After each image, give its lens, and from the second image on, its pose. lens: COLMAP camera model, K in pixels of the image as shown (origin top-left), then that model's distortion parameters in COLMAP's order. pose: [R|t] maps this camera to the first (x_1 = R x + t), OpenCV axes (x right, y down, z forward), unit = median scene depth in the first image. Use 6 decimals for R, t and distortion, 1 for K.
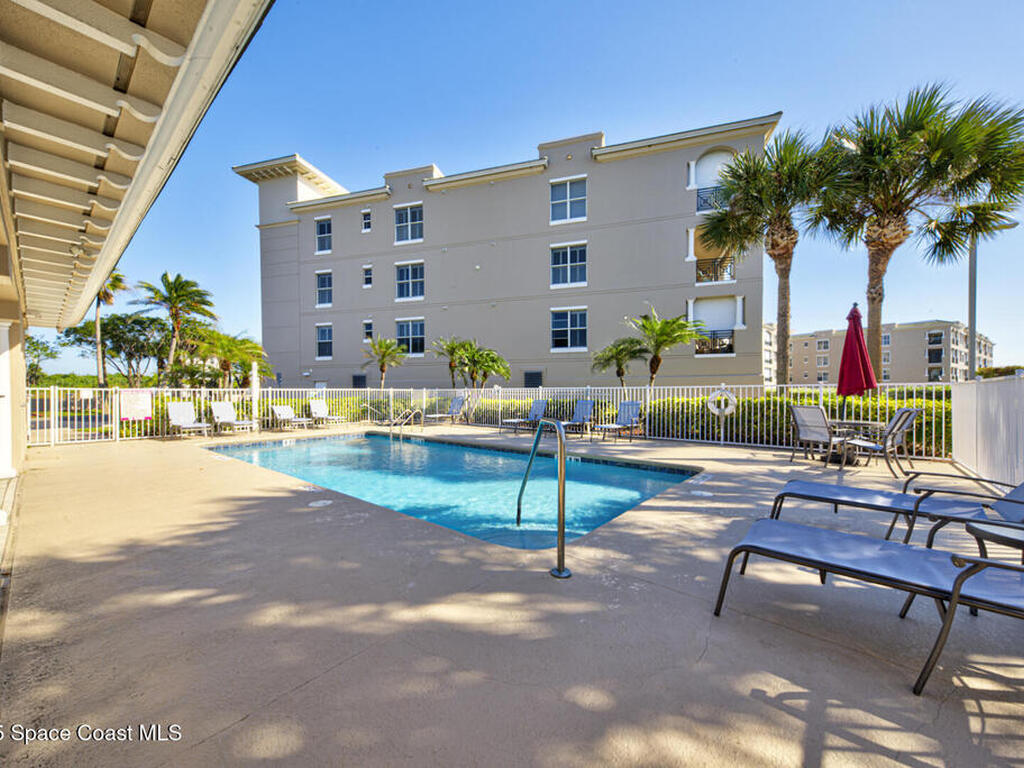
lens RADIAL K [[391.2, 0, 516.7], [0, 391.2, 393.3], [0, 0, 1]] dist [0.000903, -0.000049]
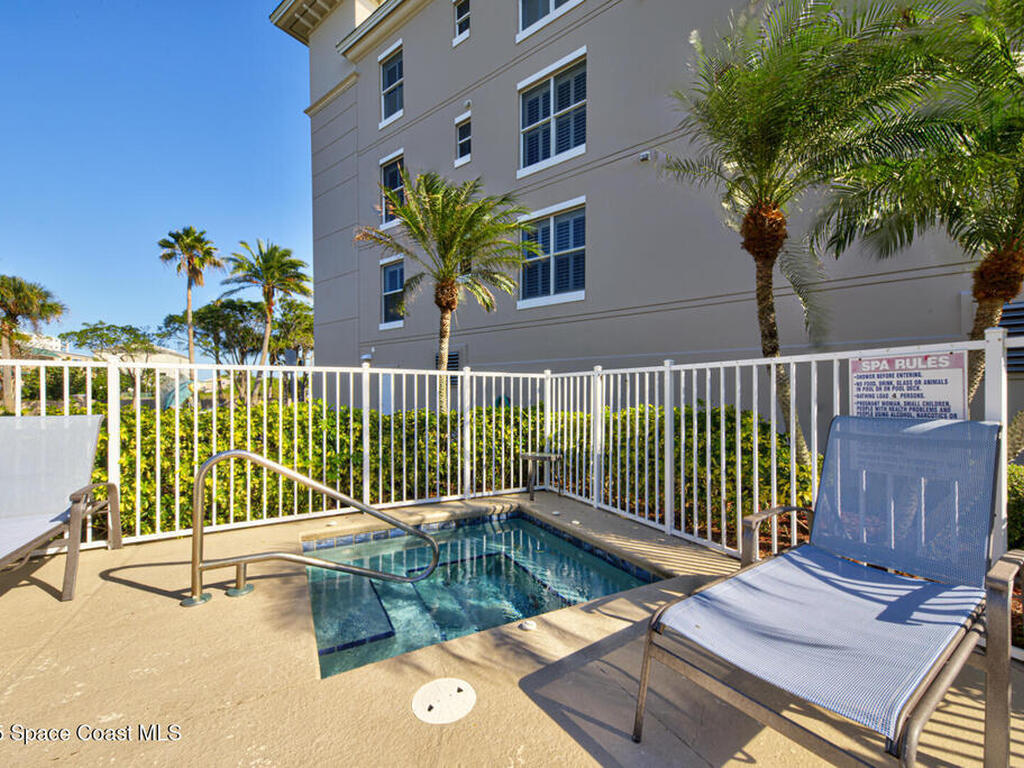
lens RADIAL K [[417.6, 0, 515.2], [0, 417.6, 393.3], [0, 0, 1]] dist [0.001802, 0.000051]
pose [[0.931111, 0.003268, -0.364720, -0.144120], [-0.007457, 0.999921, -0.010077, 0.004917], [0.364659, 0.012103, 0.931063, 0.566852]]
